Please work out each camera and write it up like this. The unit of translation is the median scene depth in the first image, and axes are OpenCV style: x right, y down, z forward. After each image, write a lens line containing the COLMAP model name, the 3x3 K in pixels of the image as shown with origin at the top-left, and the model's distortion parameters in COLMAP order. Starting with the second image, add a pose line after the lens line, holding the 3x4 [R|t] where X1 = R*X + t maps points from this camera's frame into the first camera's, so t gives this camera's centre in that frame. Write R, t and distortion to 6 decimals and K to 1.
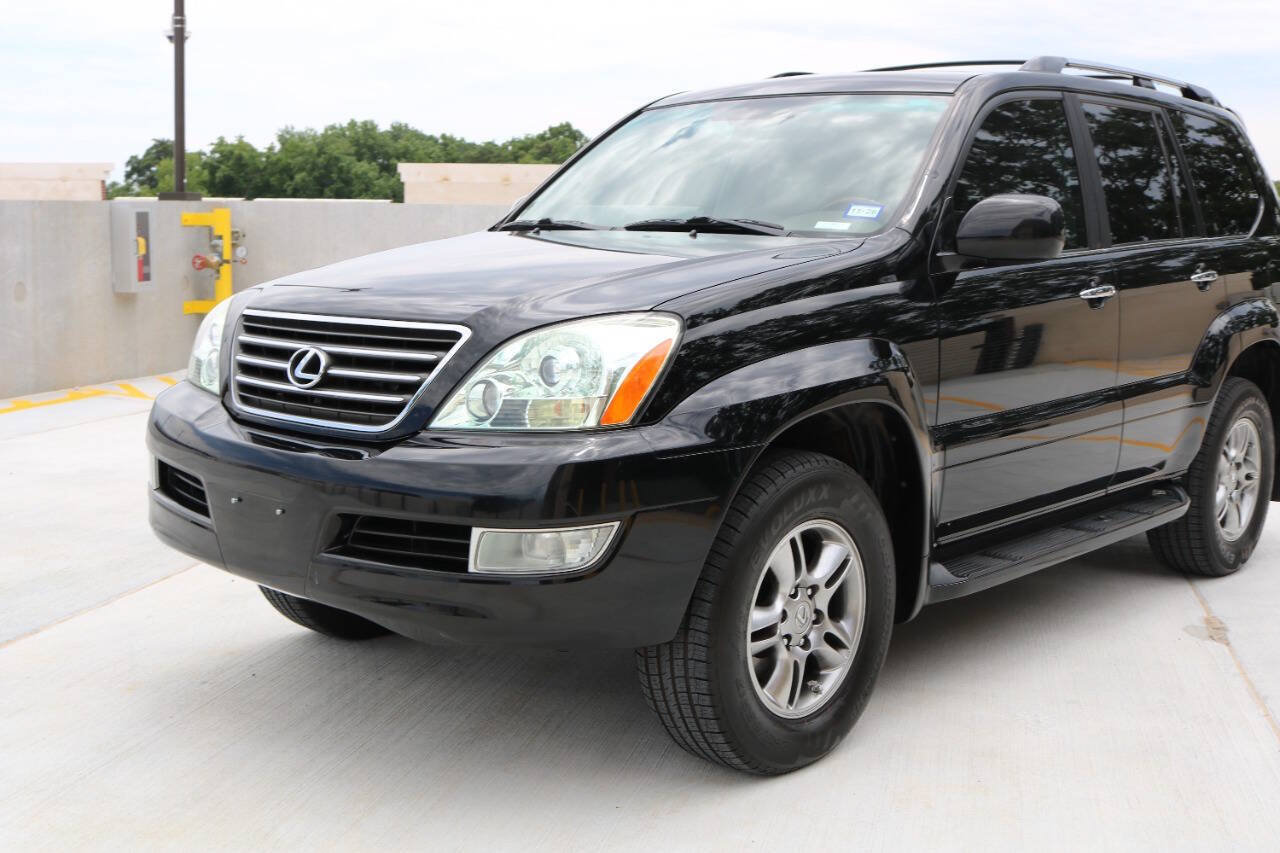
lens RADIAL K [[1460.4, 0, 627.6], [0, 1460.4, 424.7], [0, 0, 1]] dist [-0.084153, 0.000000]
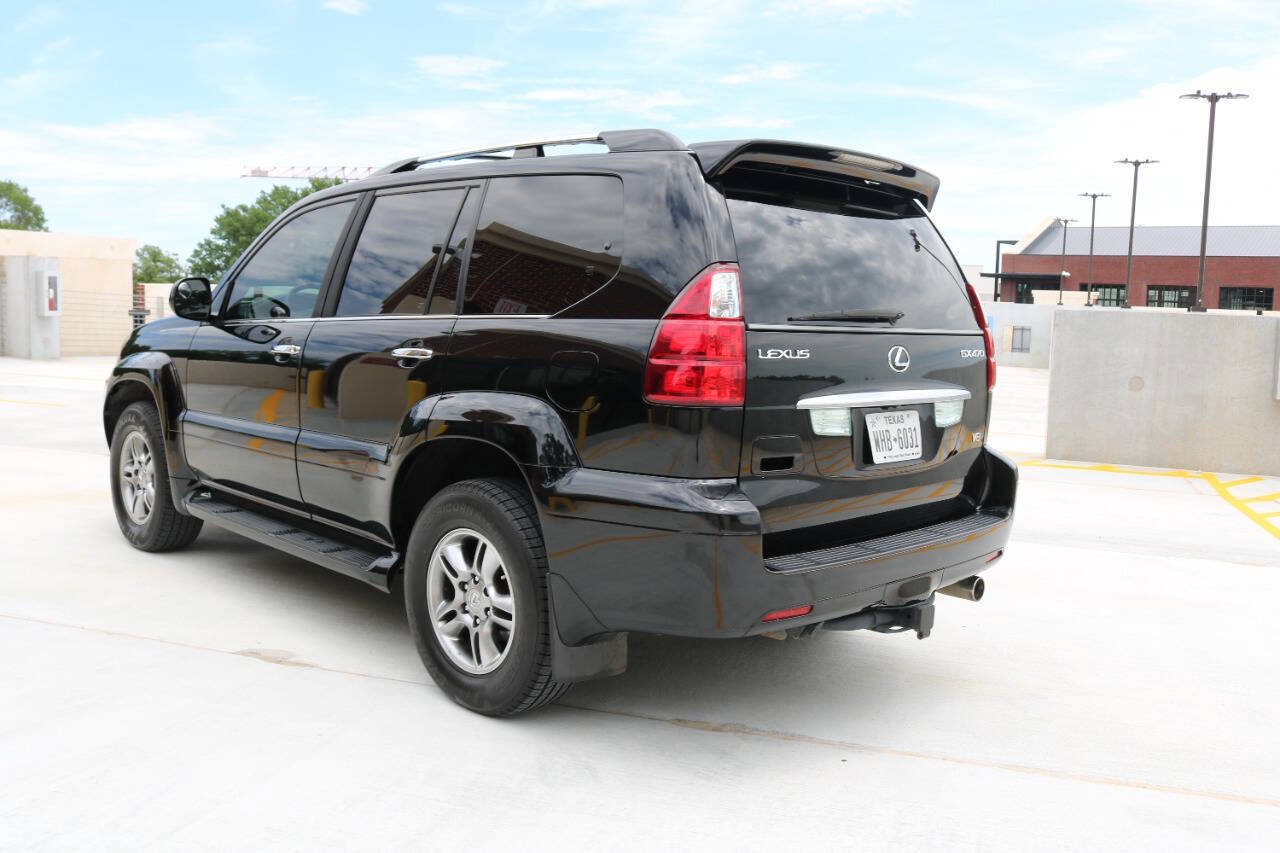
lens RADIAL K [[1147.2, 0, 633.9], [0, 1147.2, 429.5], [0, 0, 1]] dist [-0.142309, 0.114513]
pose [[-0.036511, 0.099208, -0.994397, 1.659248], [-0.172530, 0.979493, 0.104056, -0.225922], [0.984327, 0.175362, -0.018646, 1.670376]]
